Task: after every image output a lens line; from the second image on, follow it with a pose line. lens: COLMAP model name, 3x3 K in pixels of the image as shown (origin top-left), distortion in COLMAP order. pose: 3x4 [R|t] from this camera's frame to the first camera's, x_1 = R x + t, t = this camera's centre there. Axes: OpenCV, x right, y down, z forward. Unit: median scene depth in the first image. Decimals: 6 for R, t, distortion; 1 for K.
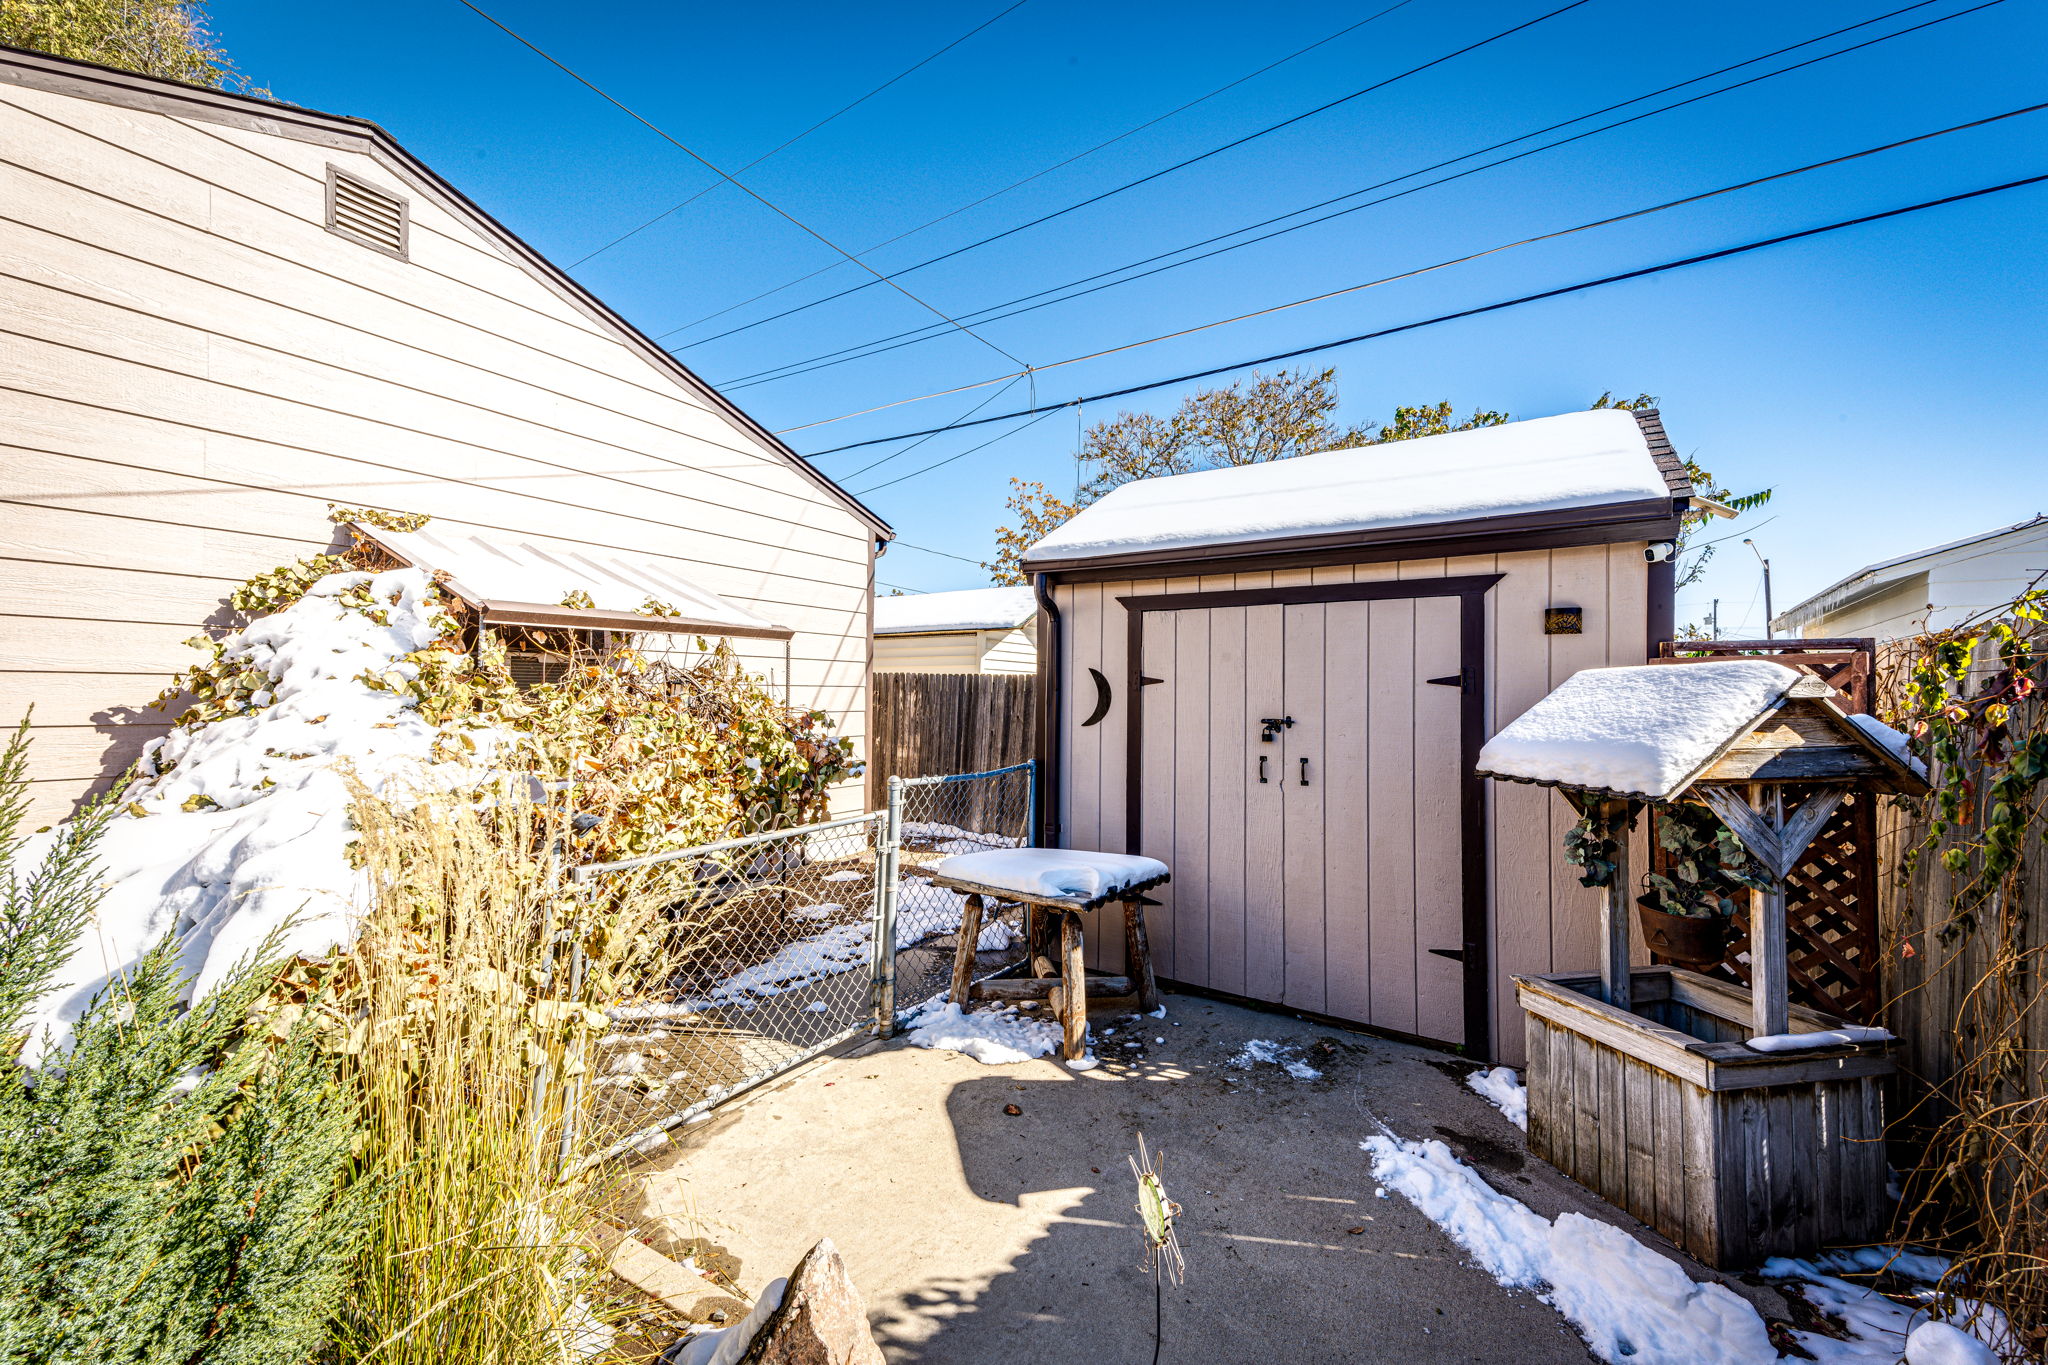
lens RADIAL K [[808.8, 0, 1023.9], [0, 808.8, 696.7], [0, 0, 1]] dist [0.012628, -0.000157]
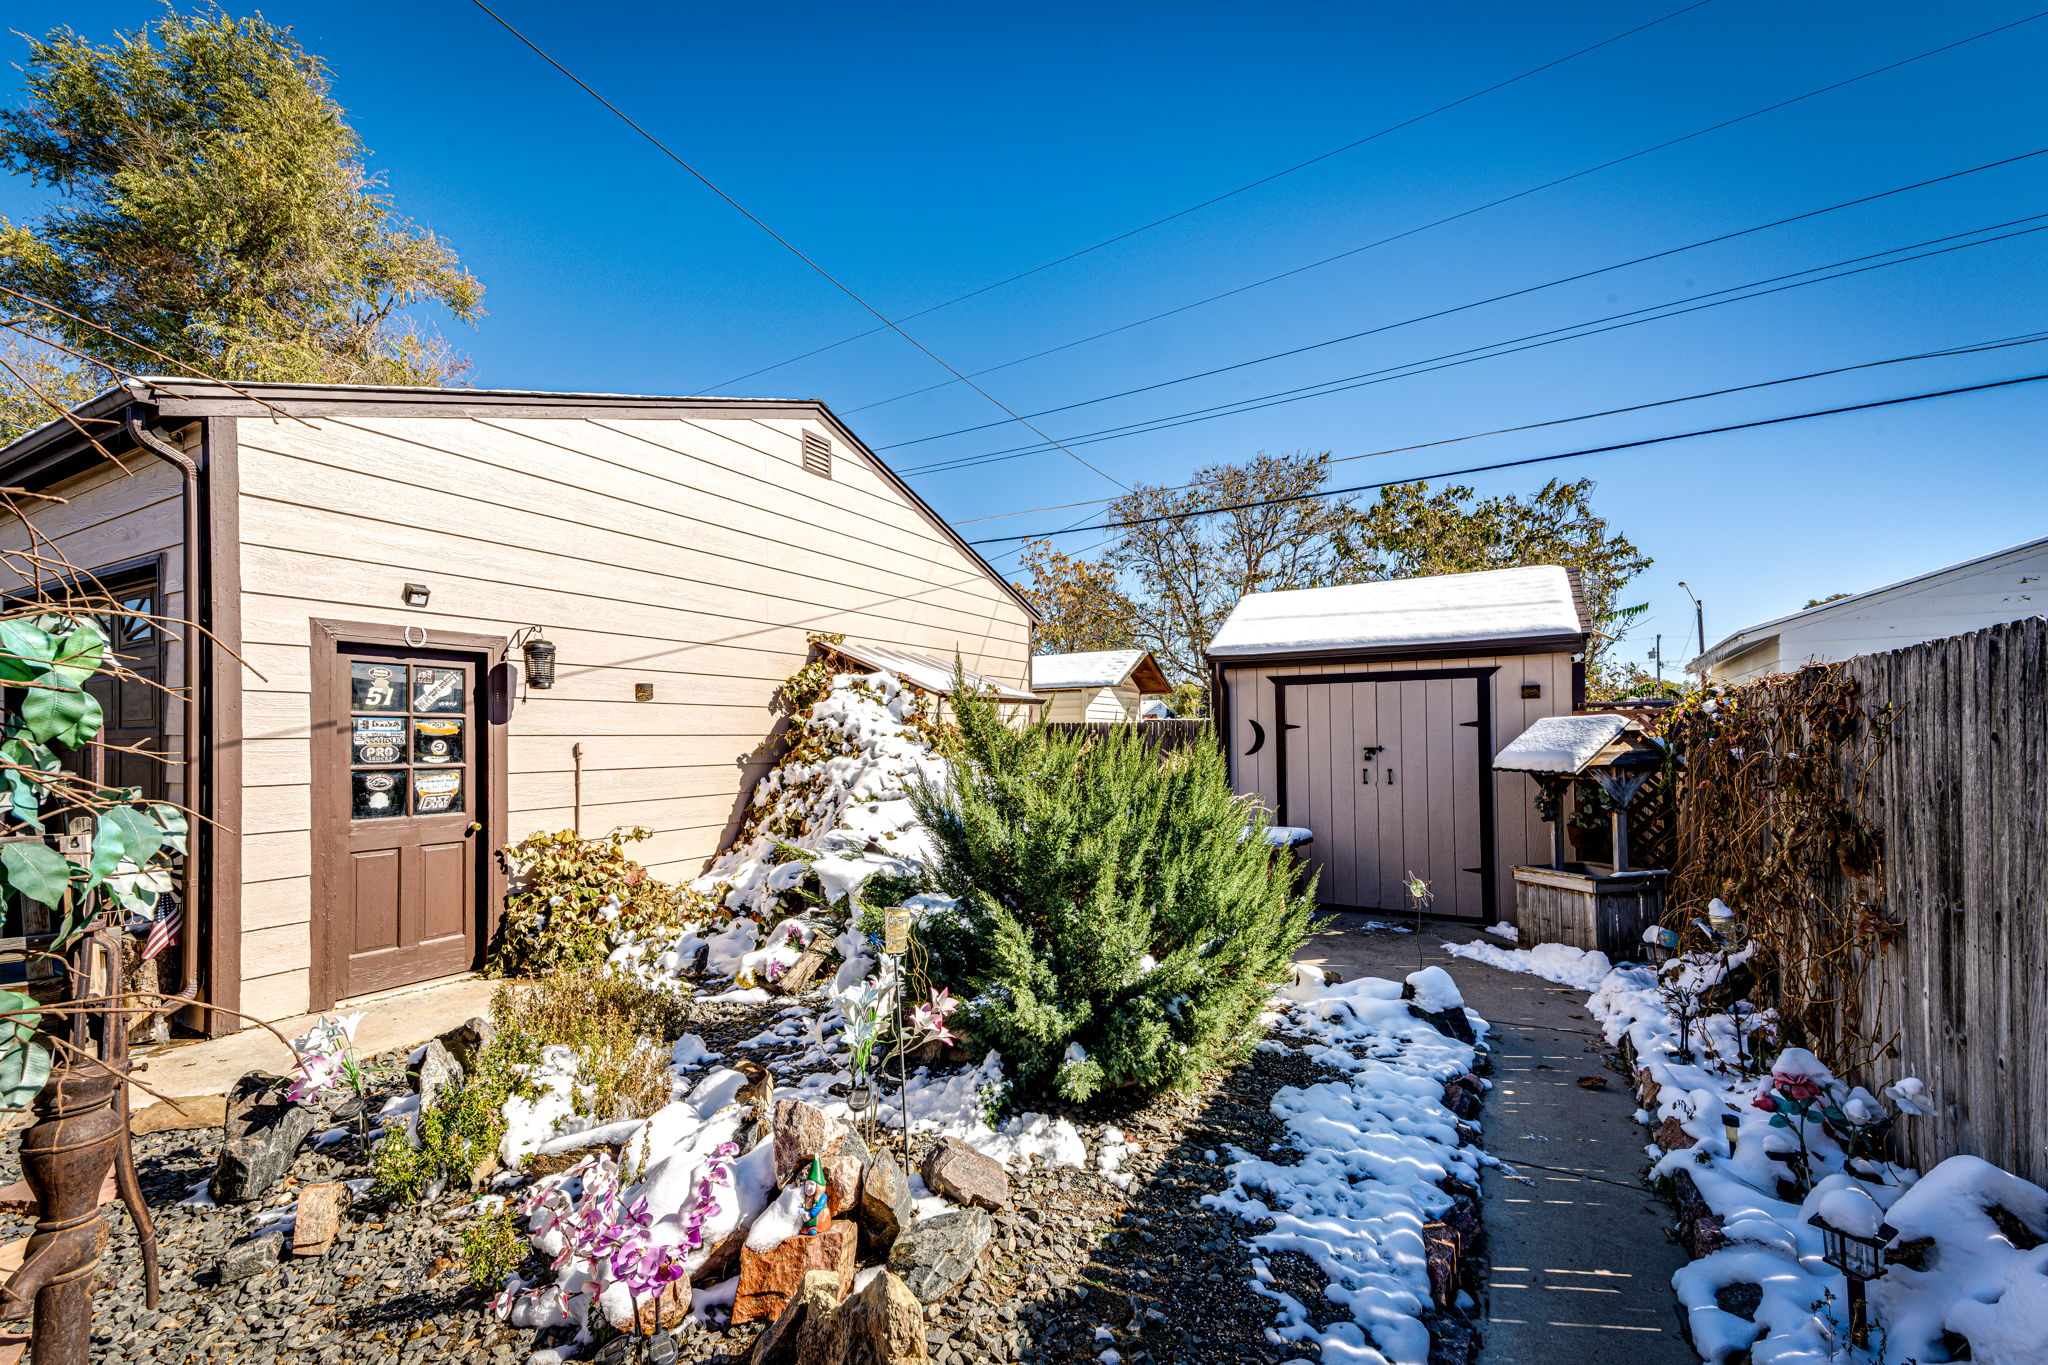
lens RADIAL K [[808.9, 0, 1023.1], [0, 808.9, 749.4], [0, 0, 1]] dist [-0.000676, 0.000085]
pose [[0.999202, -0.021878, 0.033417, -0.581728], [0.021473, 0.999692, 0.012442, -0.006744], [-0.033679, -0.011715, 0.999364, -0.840556]]
